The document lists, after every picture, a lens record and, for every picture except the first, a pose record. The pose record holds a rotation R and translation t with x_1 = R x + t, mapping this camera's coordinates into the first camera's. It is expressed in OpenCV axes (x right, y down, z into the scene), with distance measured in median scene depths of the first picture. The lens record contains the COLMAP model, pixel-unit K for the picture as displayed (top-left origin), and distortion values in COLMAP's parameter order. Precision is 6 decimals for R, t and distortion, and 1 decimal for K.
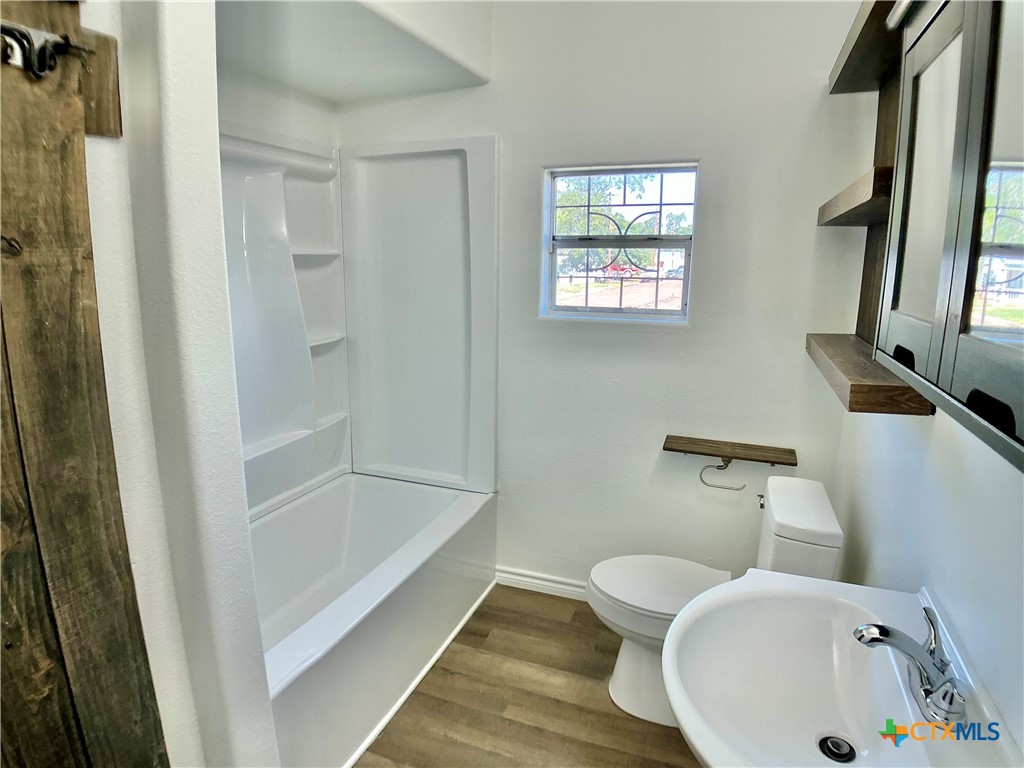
lens RADIAL K [[592.1, 0, 515.0], [0, 592.1, 382.6], [0, 0, 1]] dist [-0.066113, -0.009402]
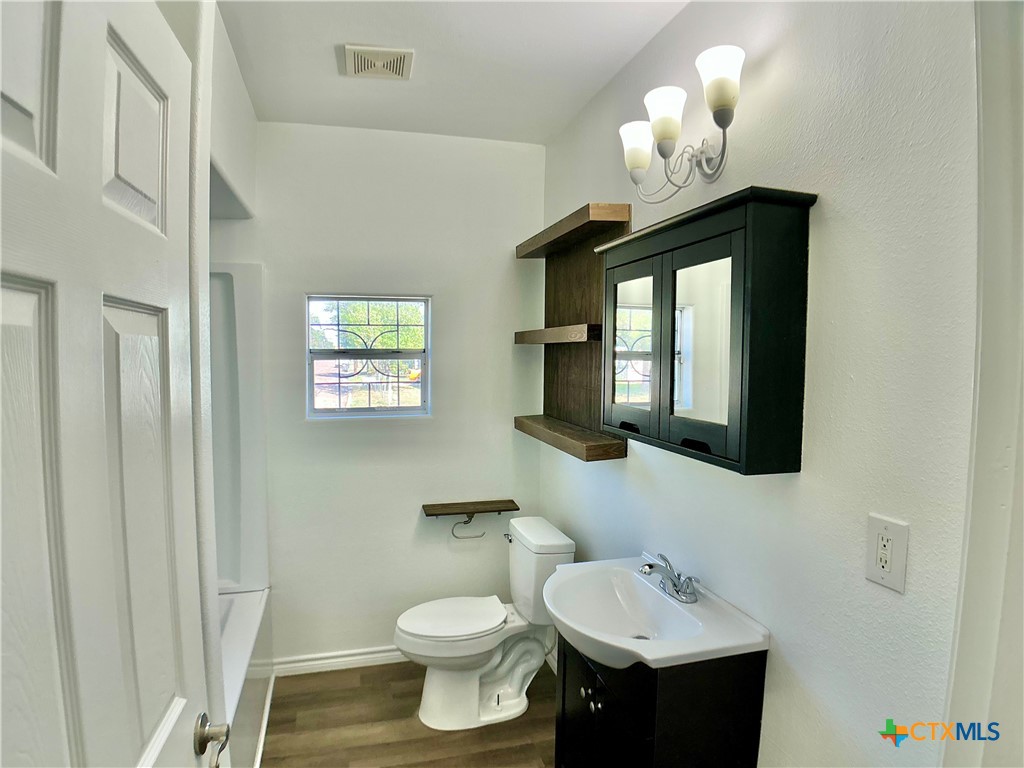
lens RADIAL K [[592.1, 0, 515.3], [0, 592.1, 381.8], [0, 0, 1]] dist [-0.066113, -0.009402]
pose [[0.790475, -0.035495, 0.611465, -0.347573], [0.125190, 0.986607, -0.104568, -0.014363], [-0.599564, 0.159208, 0.784331, -0.152203]]
